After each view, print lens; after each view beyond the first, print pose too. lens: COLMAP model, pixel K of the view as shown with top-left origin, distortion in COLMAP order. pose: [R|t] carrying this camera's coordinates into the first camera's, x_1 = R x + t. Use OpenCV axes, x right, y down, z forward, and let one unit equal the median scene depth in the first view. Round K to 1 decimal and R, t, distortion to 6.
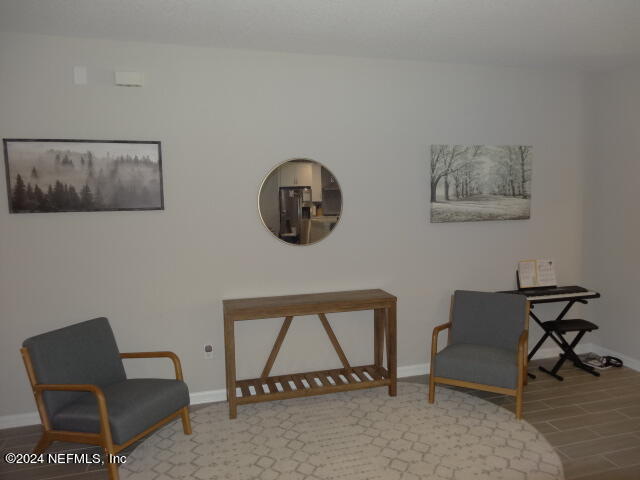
lens RADIAL K [[472.1, 0, 320.0], [0, 472.1, 240.0], [0, 0, 1]] dist [-0.013111, -0.000599]
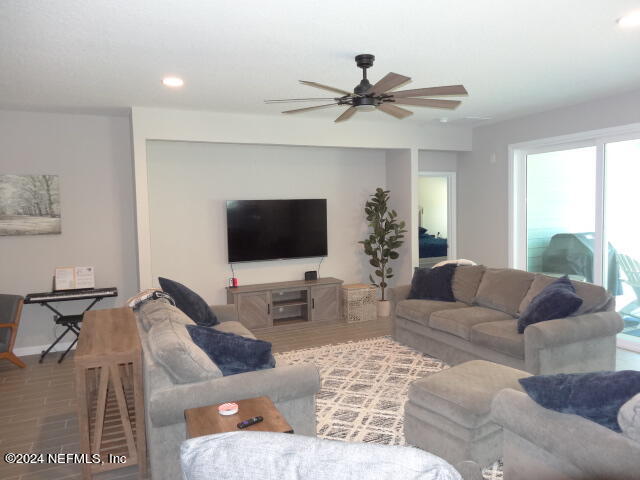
lens RADIAL K [[472.1, 0, 320.0], [0, 472.1, 240.0], [0, 0, 1]] dist [-0.013111, -0.000599]
pose [[0.989782, -0.008668, 0.142328, 0.970743], [0.013296, 0.999412, -0.031601, 0.019740], [-0.141970, 0.033170, 0.989315, -0.323288]]
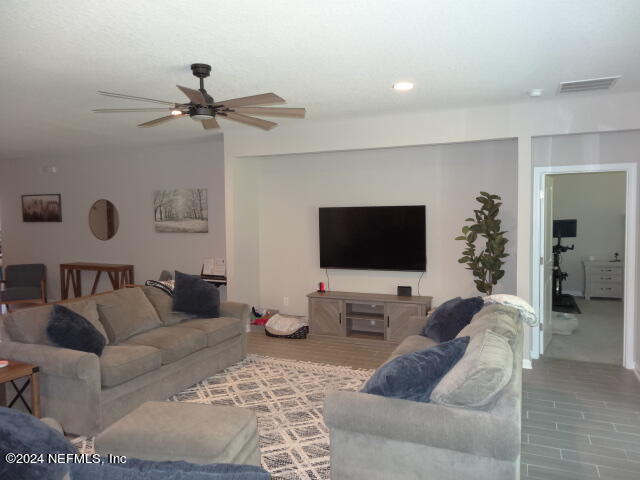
lens RADIAL K [[472.1, 0, 320.0], [0, 472.1, 240.0], [0, 0, 1]] dist [-0.013111, -0.000599]
pose [[0.762231, 0.048903, -0.645456, 1.865273], [-0.068864, 0.997610, -0.005740, -0.038217], [0.643632, 0.048824, 0.763776, -0.000974]]
